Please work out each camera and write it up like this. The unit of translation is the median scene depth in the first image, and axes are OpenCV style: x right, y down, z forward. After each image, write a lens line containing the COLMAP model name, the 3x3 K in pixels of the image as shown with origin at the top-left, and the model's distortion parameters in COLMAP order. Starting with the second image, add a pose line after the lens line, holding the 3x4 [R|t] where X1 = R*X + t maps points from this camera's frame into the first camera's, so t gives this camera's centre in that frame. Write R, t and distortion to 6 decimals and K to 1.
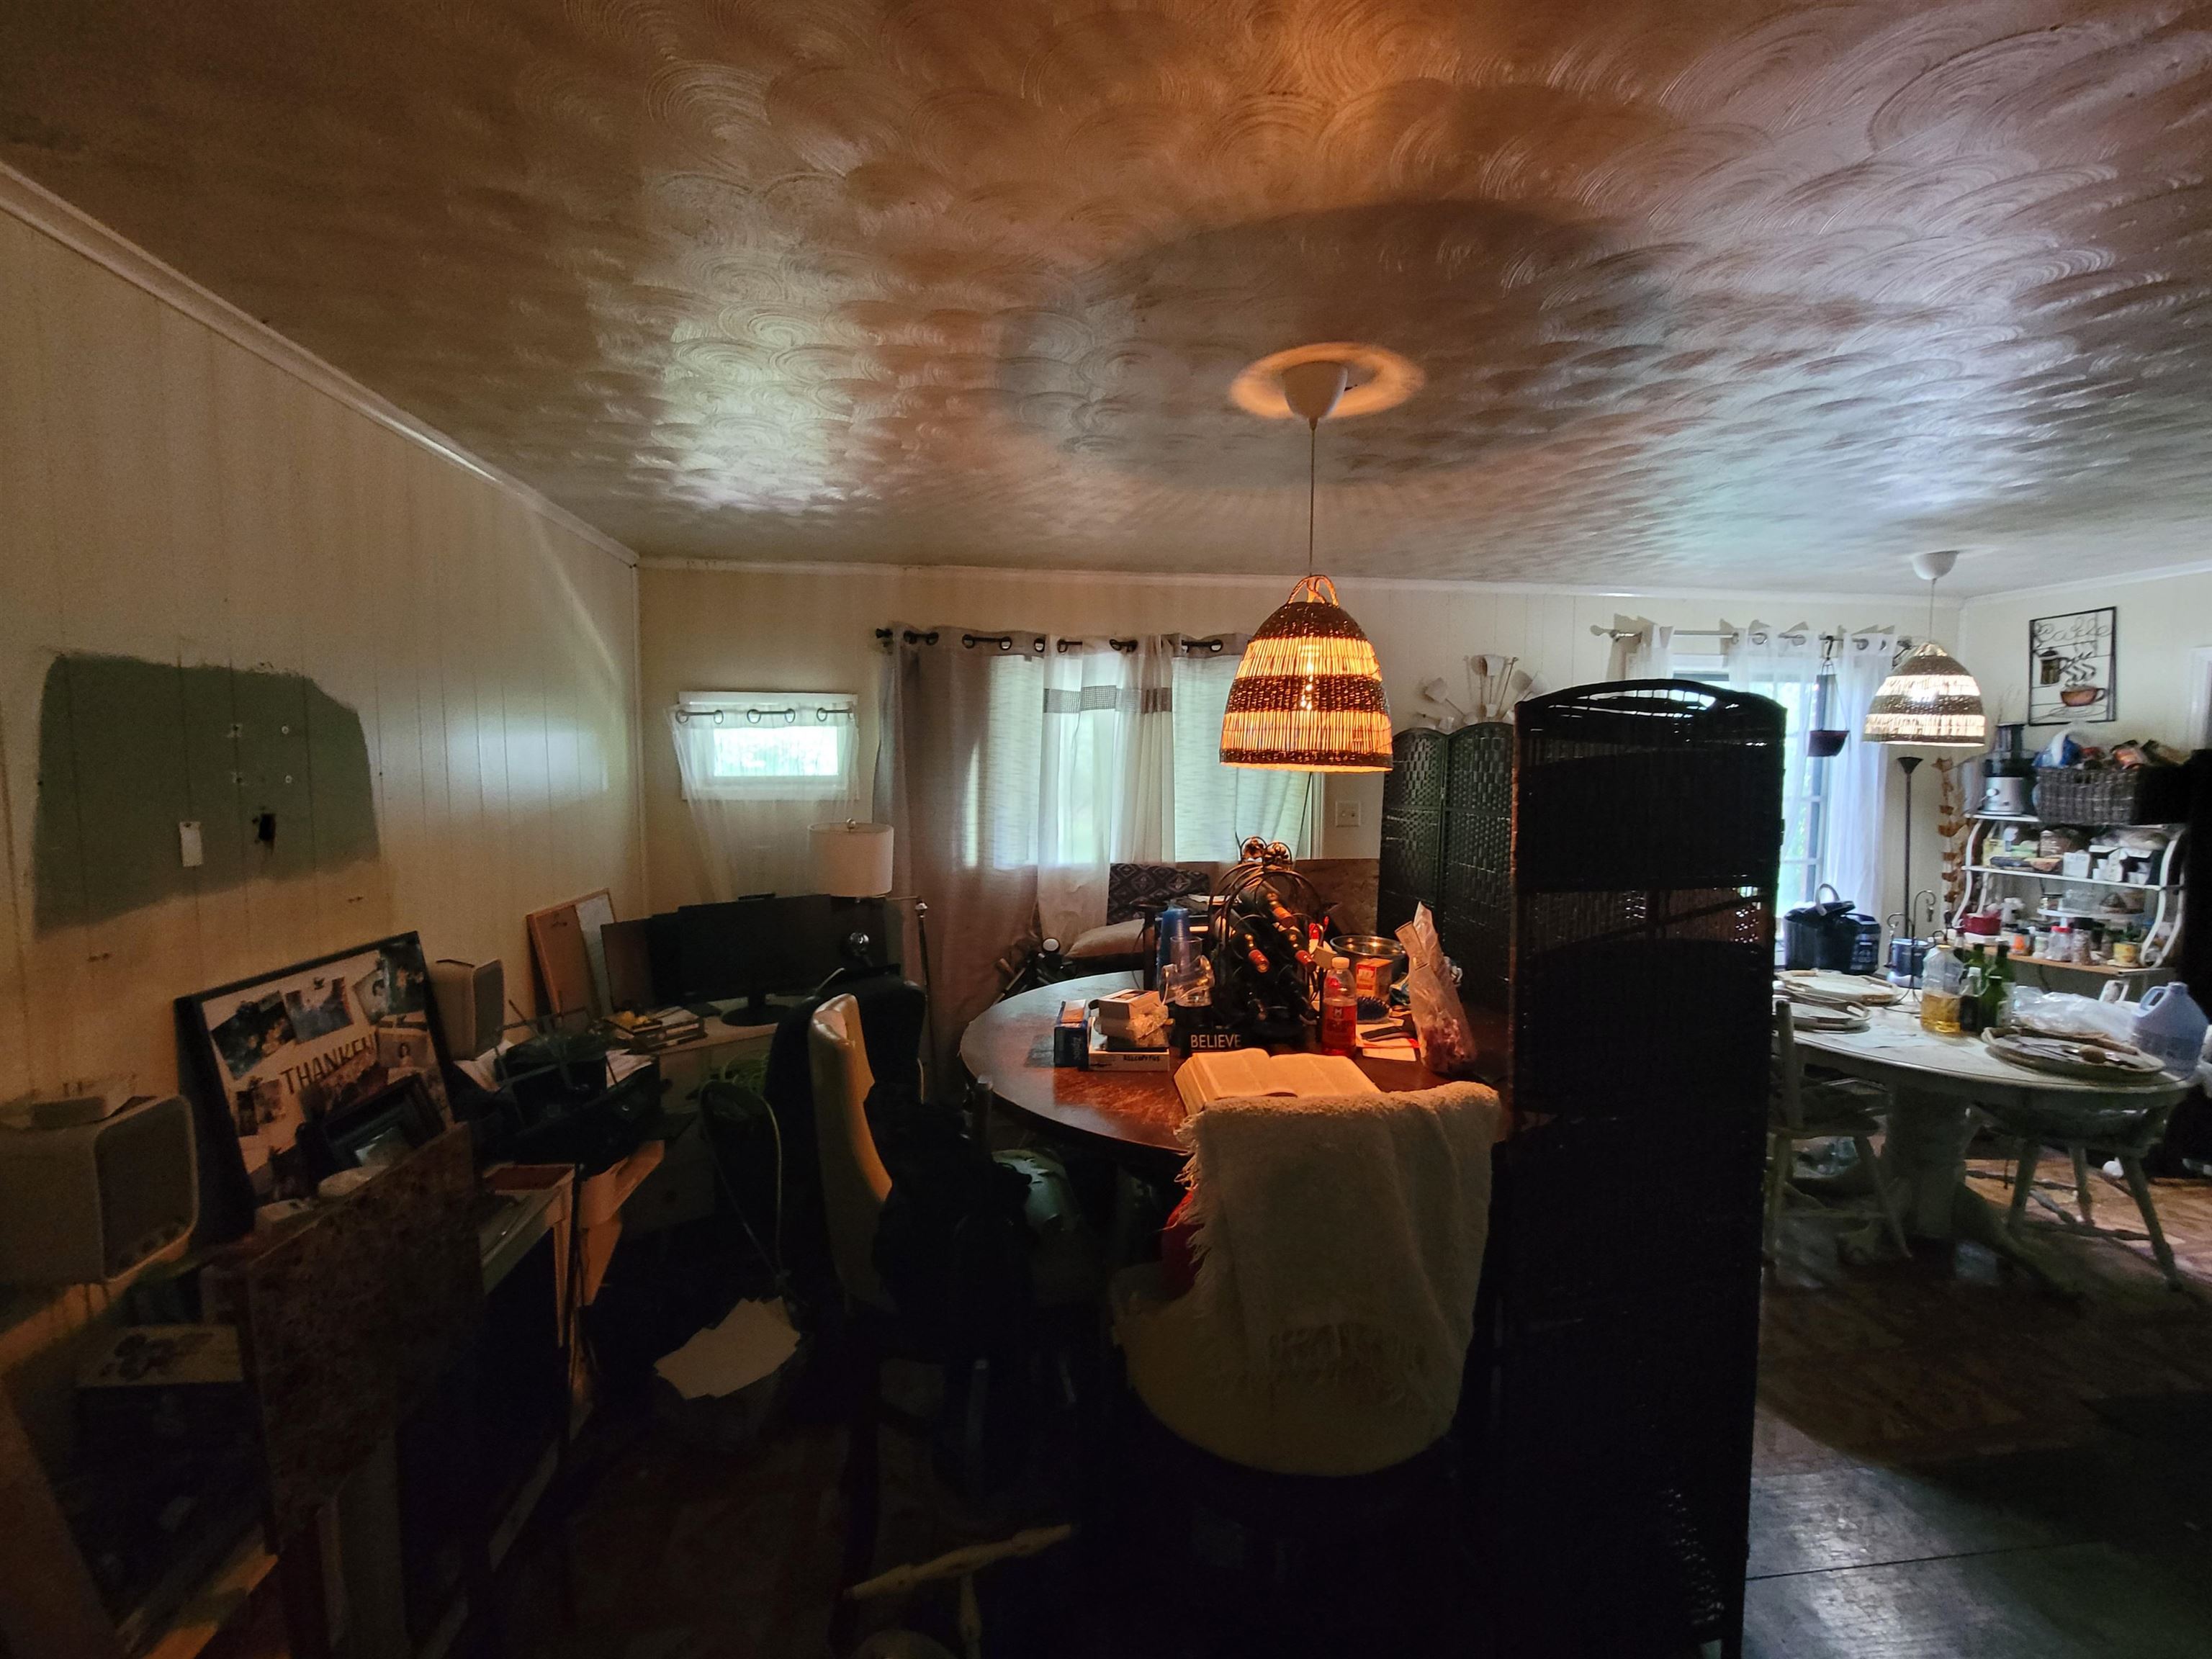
lens RADIAL K [[902.6, 0, 1115.0], [0, 902.6, 823.5], [0, 0, 1]] dist [-0.000948, -0.000326]
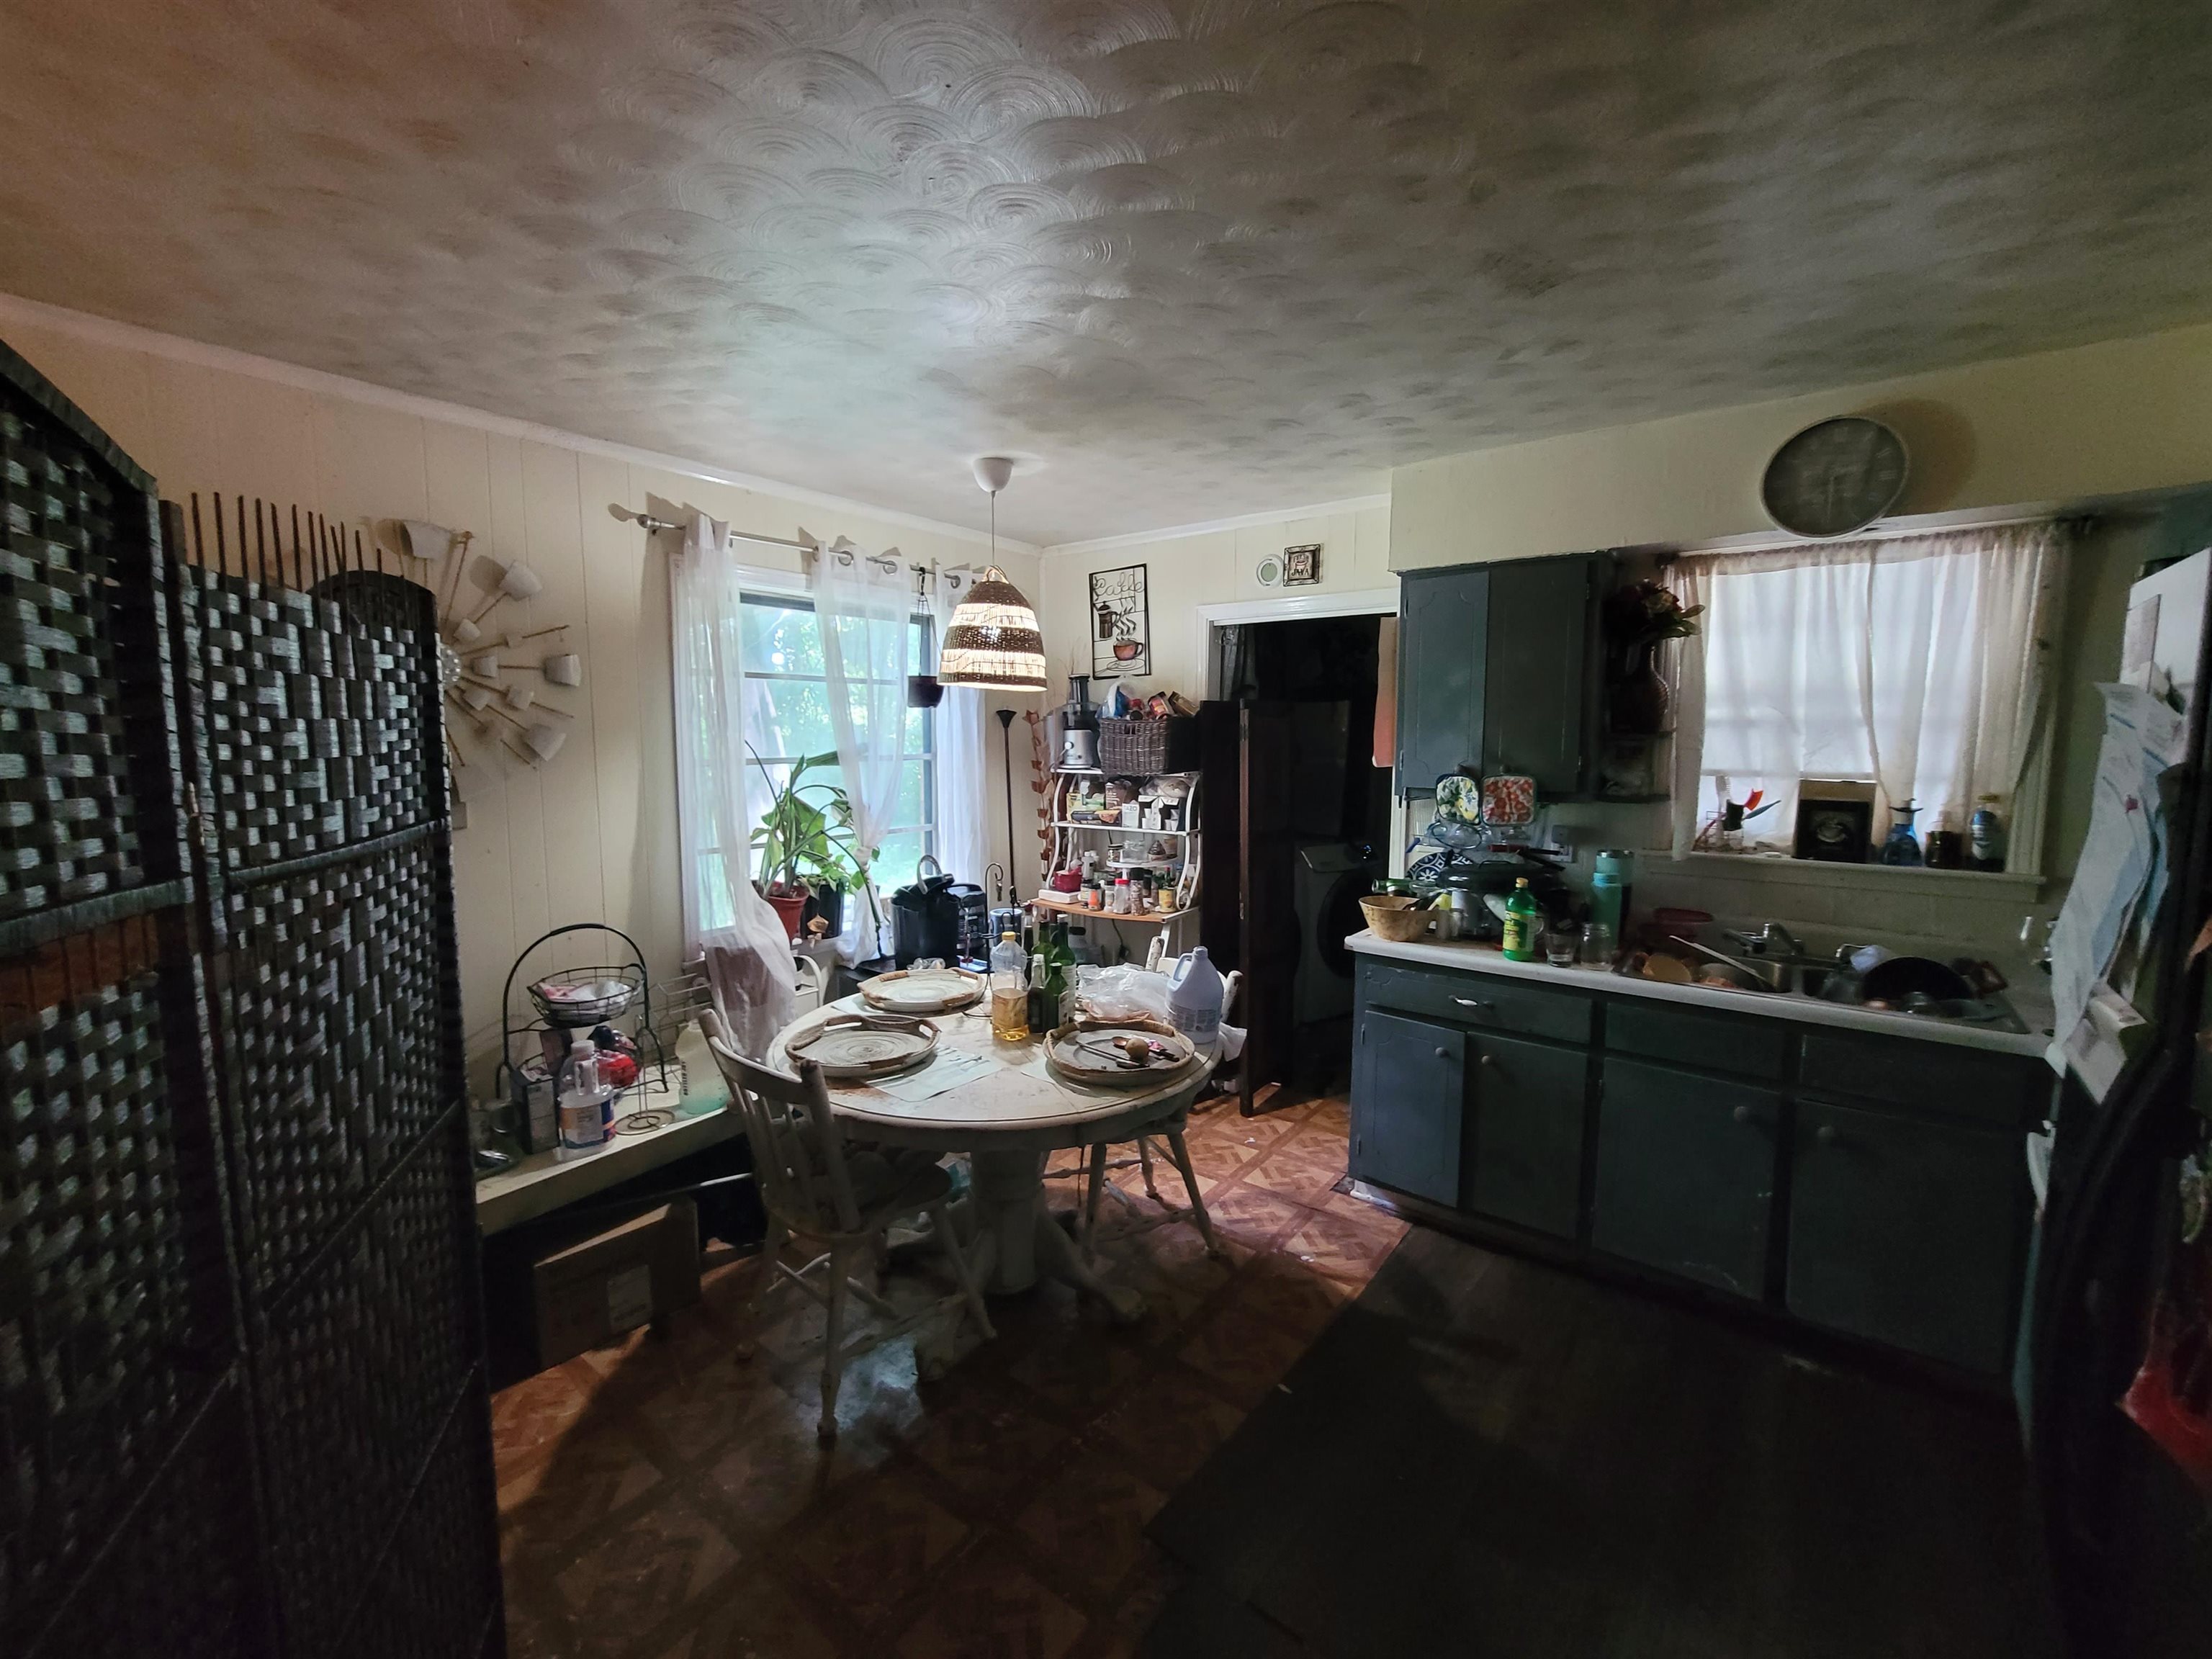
lens RADIAL K [[902.6, 0, 1105.3], [0, 902.6, 828.7], [0, 0, 1]] dist [-0.000948, -0.000326]
pose [[0.719537, -0.074585, 0.690437, 0.343041], [0.050238, 0.997201, 0.055368, 0.003265], [-0.692635, -0.005153, 0.721270, 0.286686]]
